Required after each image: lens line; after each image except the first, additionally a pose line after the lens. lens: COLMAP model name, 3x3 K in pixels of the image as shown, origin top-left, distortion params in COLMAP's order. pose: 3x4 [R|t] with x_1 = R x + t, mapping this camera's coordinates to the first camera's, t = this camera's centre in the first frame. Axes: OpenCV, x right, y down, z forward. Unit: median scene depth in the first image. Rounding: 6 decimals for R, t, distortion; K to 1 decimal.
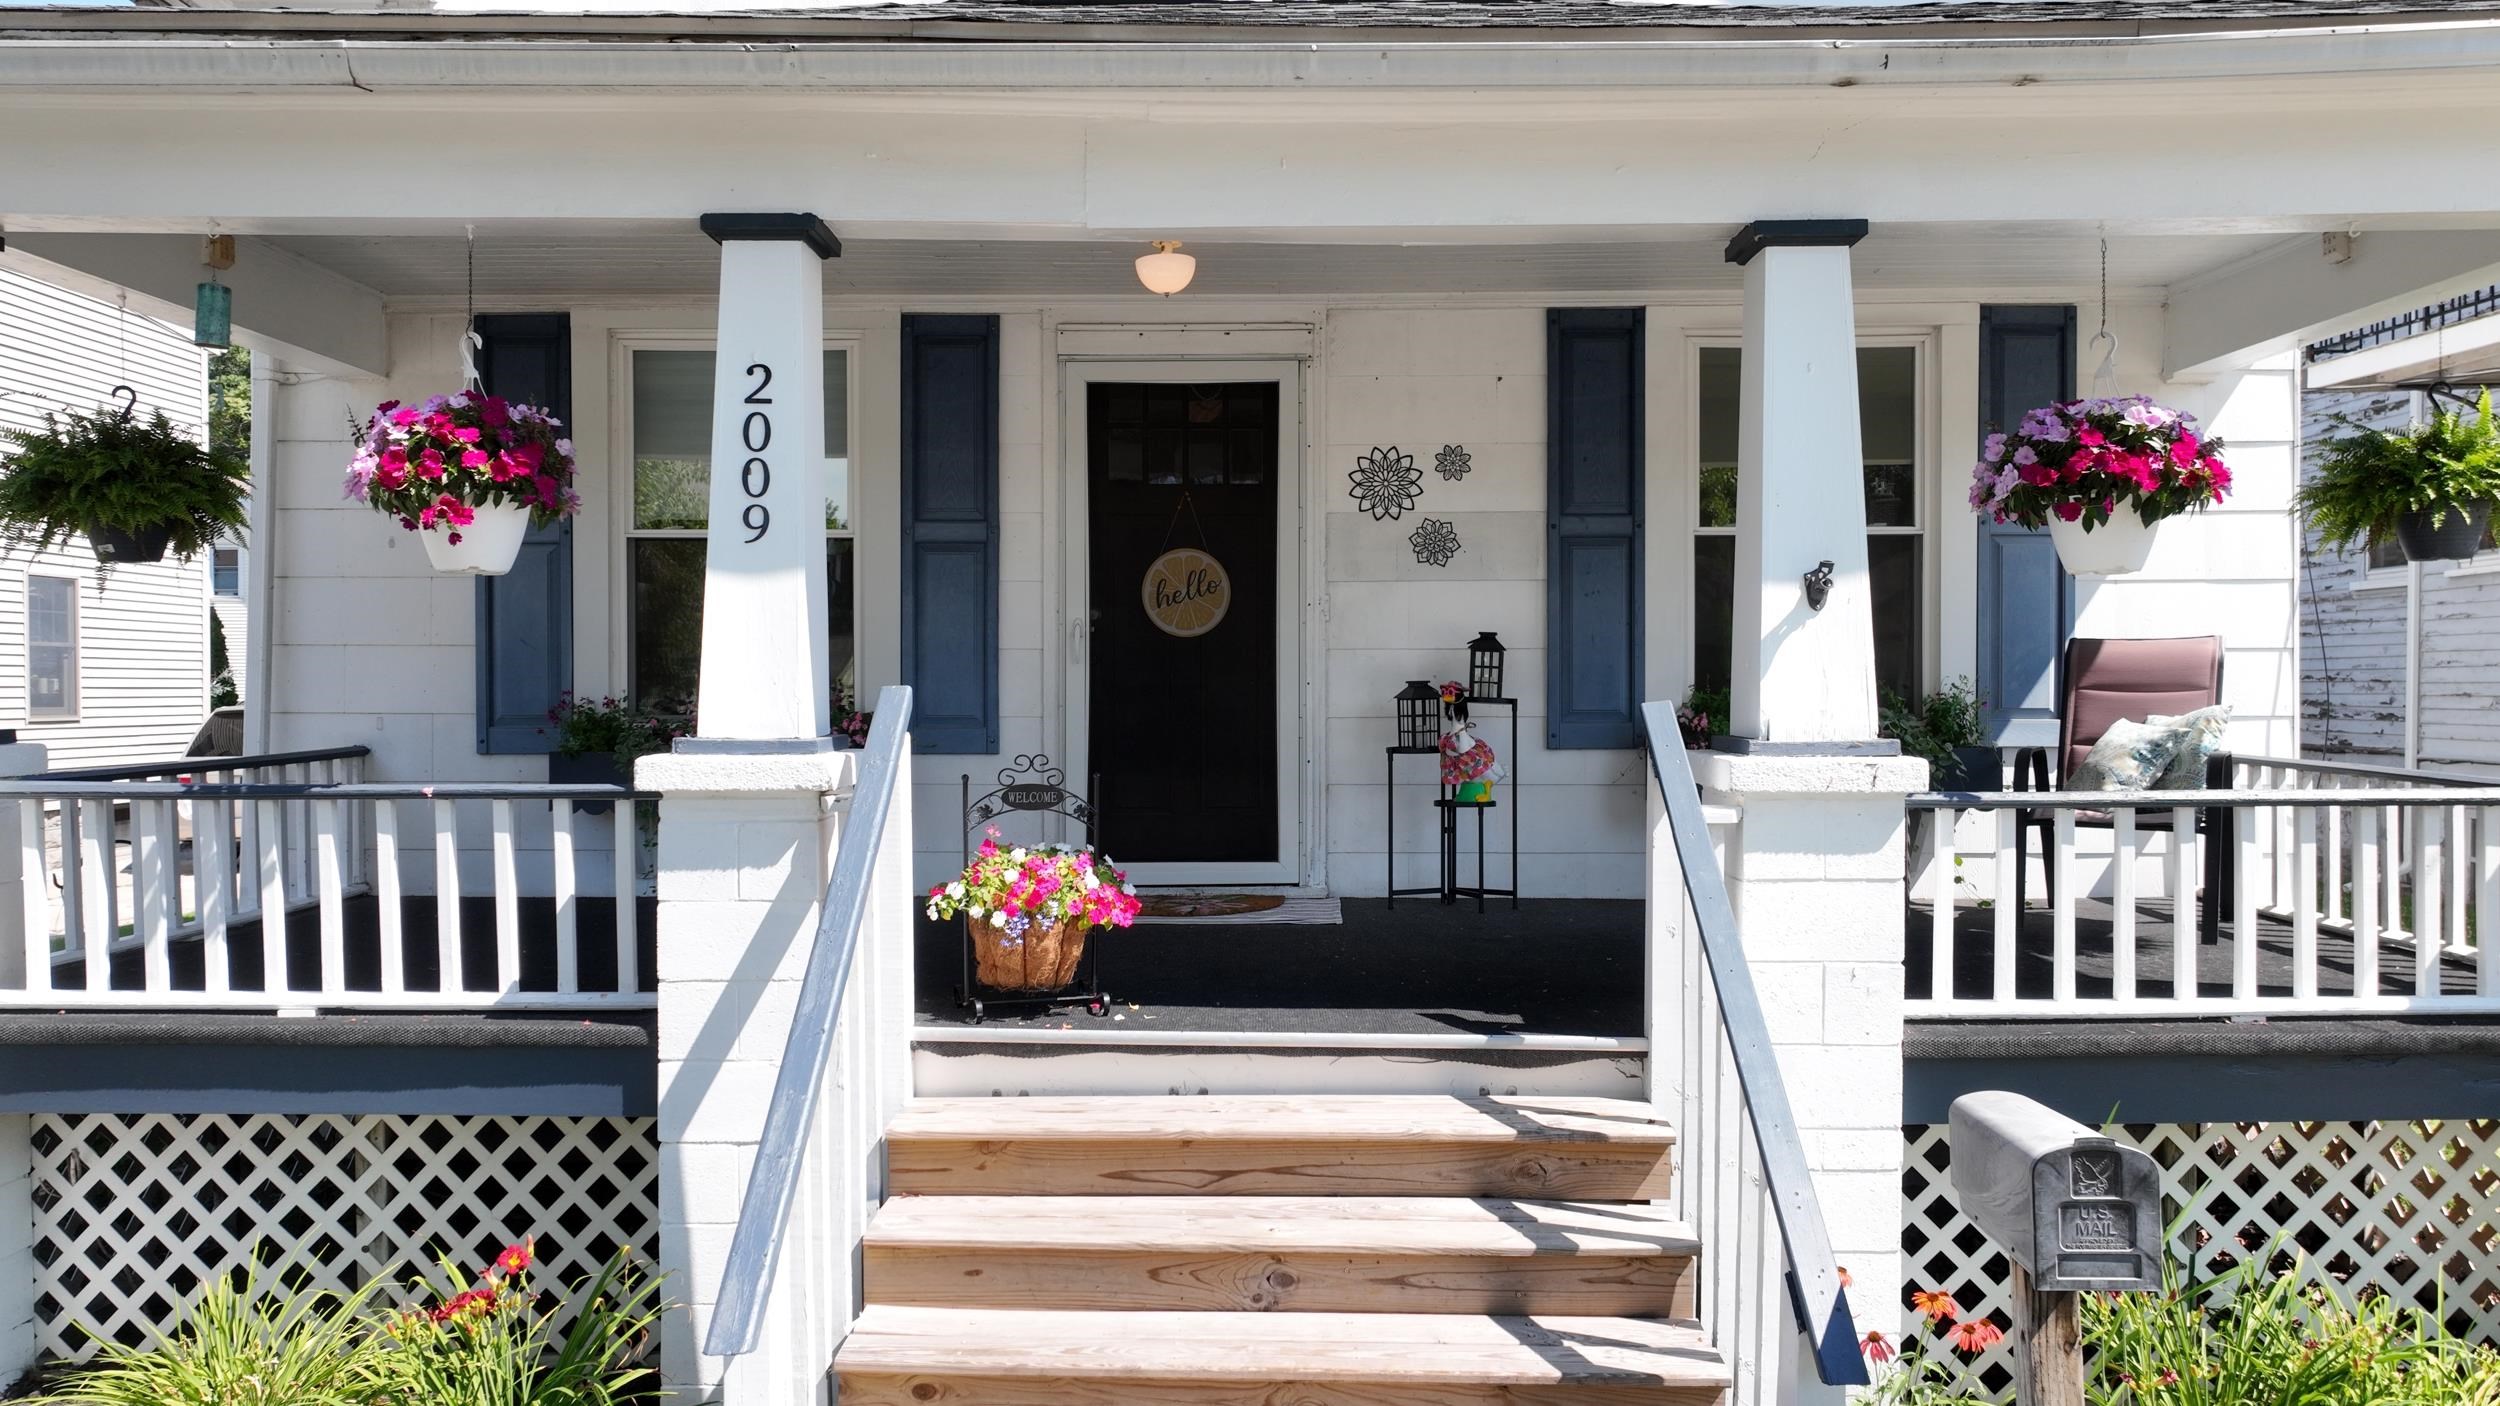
lens RADIAL K [[1798.3, 0, 1250.0], [0, 1798.3, 703.0], [0, 0, 1]] dist [-0.006747, 0.000383]
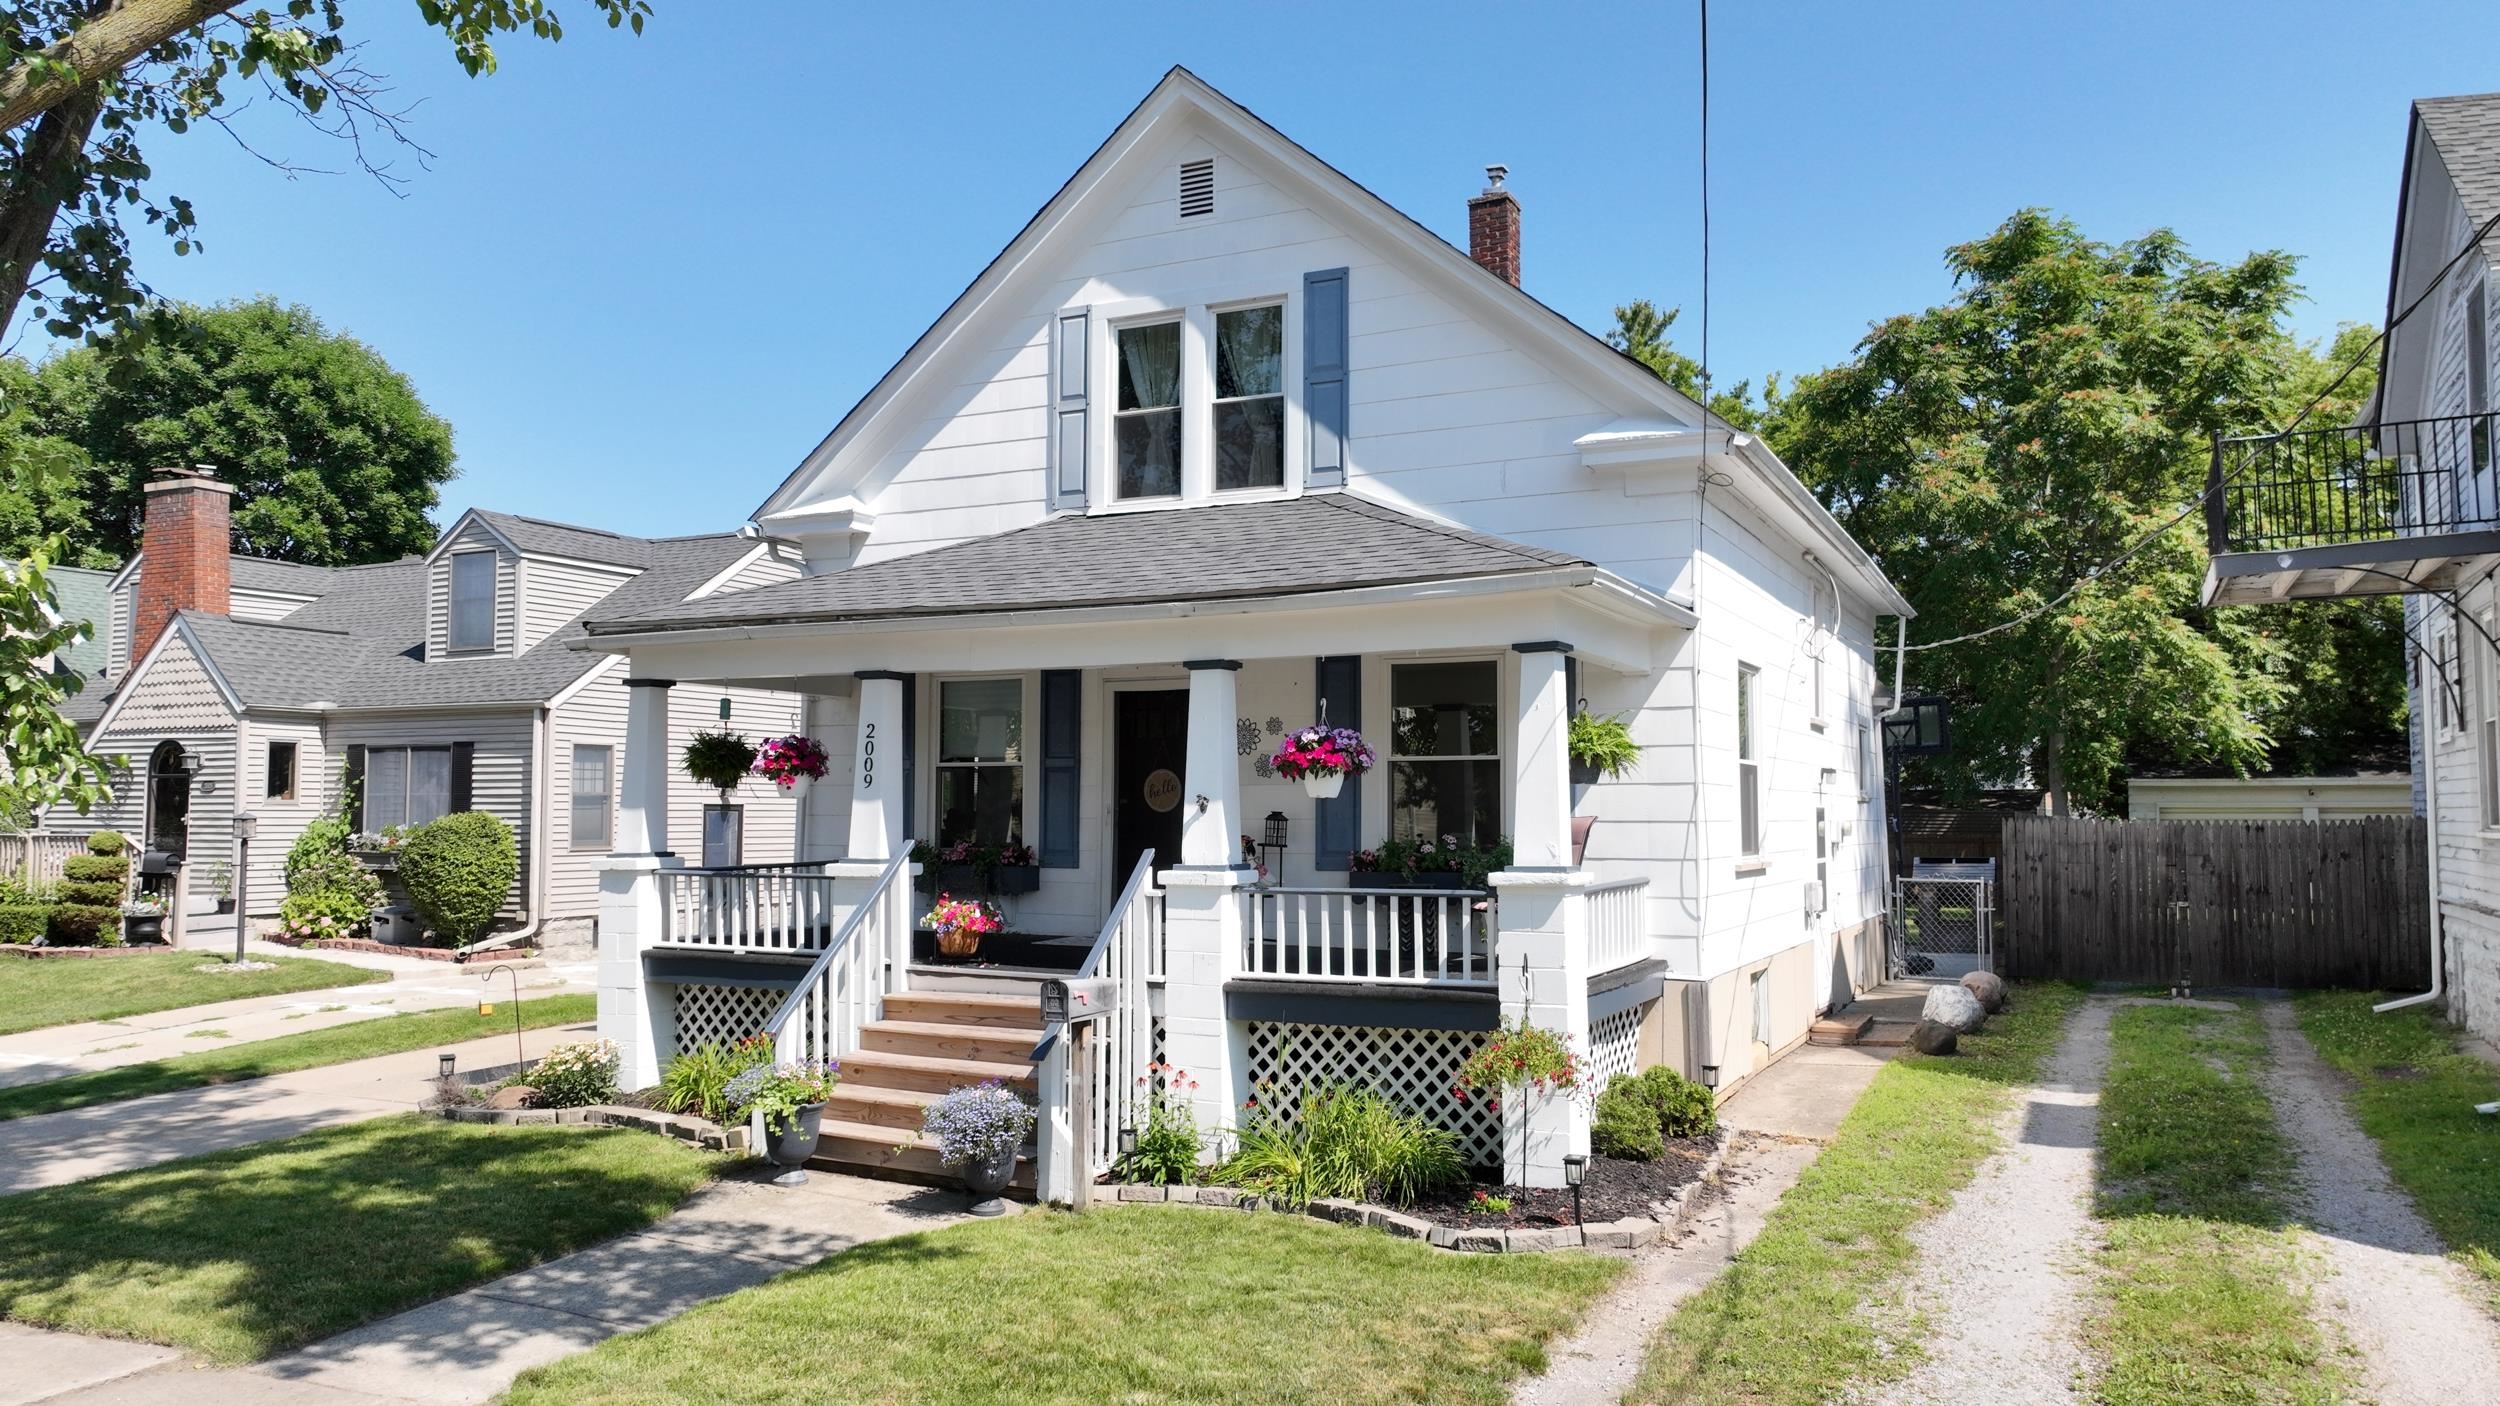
lens RADIAL K [[1798.3, 0, 1250.0], [0, 1798.3, 703.0], [0, 0, 1]] dist [-0.006747, 0.000383]
pose [[0.899138, -0.022746, -0.437075, 1.374294], [-0.006110, 0.997899, -0.064502, -0.041479], [0.437624, 0.060666, 0.897109, -1.163927]]
